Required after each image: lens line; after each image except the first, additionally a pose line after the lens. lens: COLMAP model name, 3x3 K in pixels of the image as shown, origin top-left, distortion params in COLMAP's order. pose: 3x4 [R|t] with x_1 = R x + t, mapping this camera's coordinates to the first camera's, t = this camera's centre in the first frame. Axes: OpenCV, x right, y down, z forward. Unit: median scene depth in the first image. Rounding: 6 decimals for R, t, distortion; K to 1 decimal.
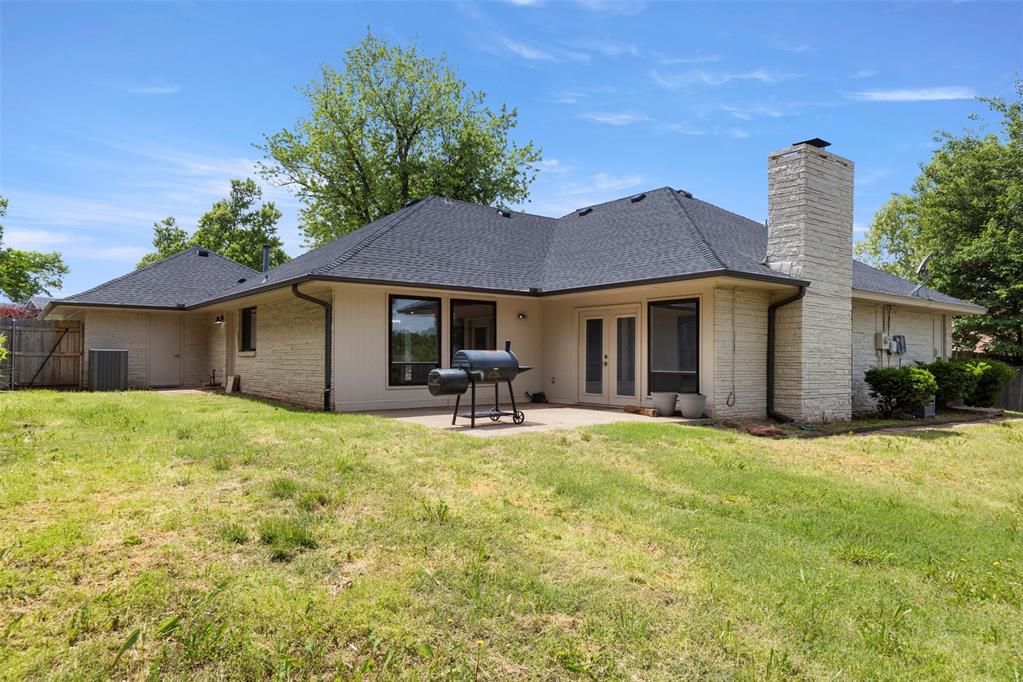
lens RADIAL K [[637.0, 0, 461.4], [0, 637.0, 336.2], [0, 0, 1]] dist [0.004718, -0.004072]
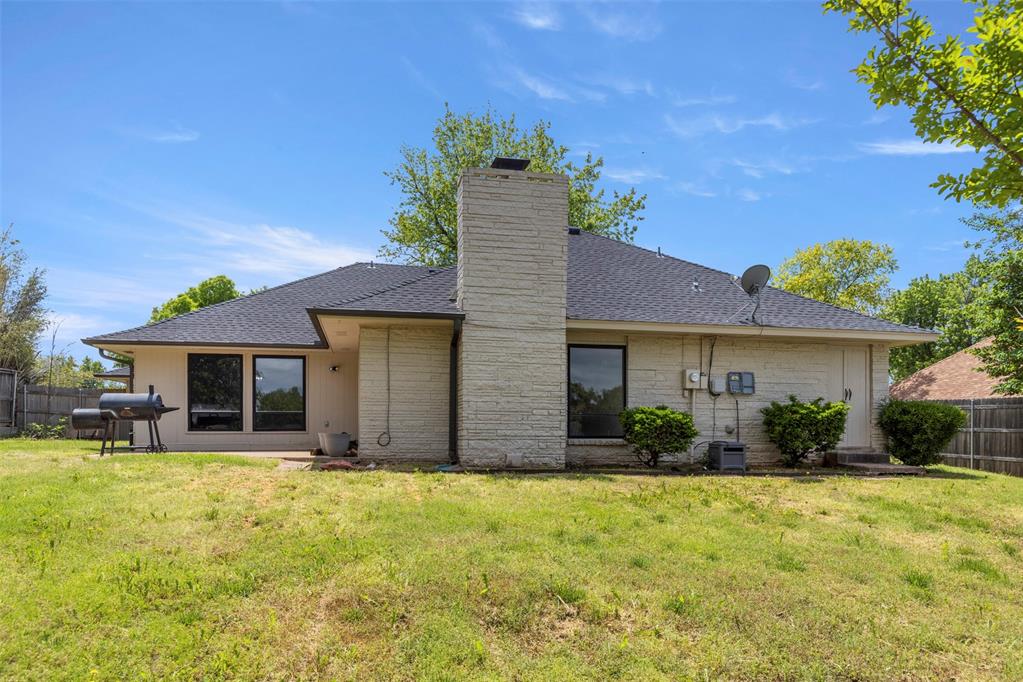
lens RADIAL K [[637.0, 0, 487.0], [0, 637.0, 421.9], [0, 0, 1]] dist [0.004718, -0.004072]
pose [[0.909581, -0.009944, -0.415408, 0.819272], [0.018686, 0.999681, 0.016985, 0.048412], [0.415106, -0.023211, 0.909477, 0.134102]]
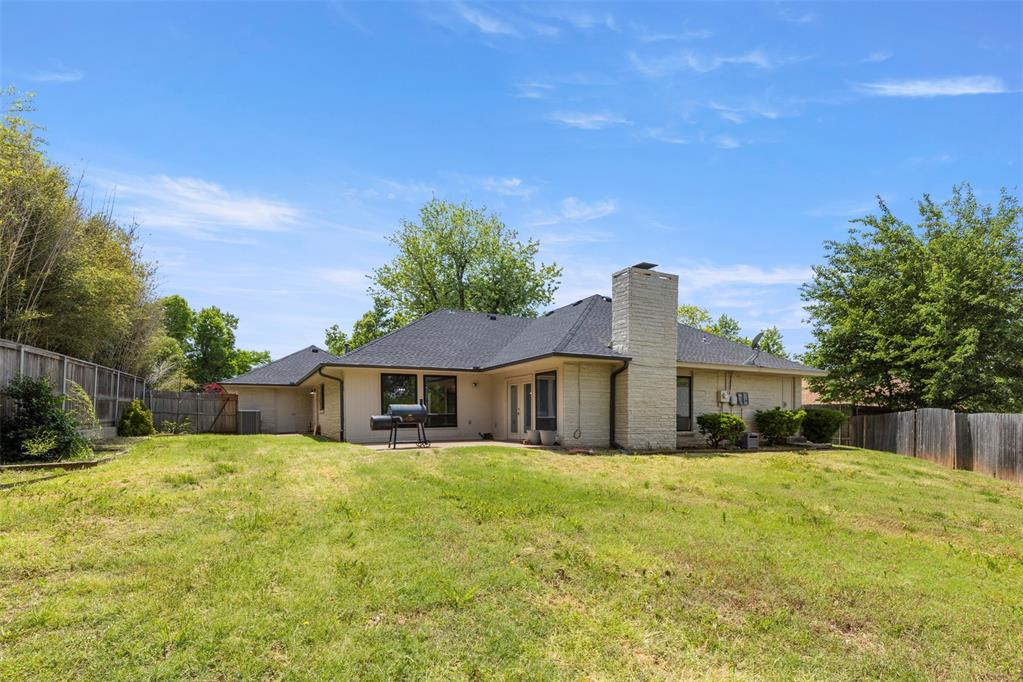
lens RADIAL K [[464.1, 0, 483.5], [0, 464.1, 413.2], [0, 0, 1]] dist [0.014098, -0.002534]
pose [[0.987207, -0.013091, -0.158906, 0.314457], [0.016716, 0.999629, 0.021495, 0.015684], [0.158565, -0.023876, 0.987060, -0.142015]]
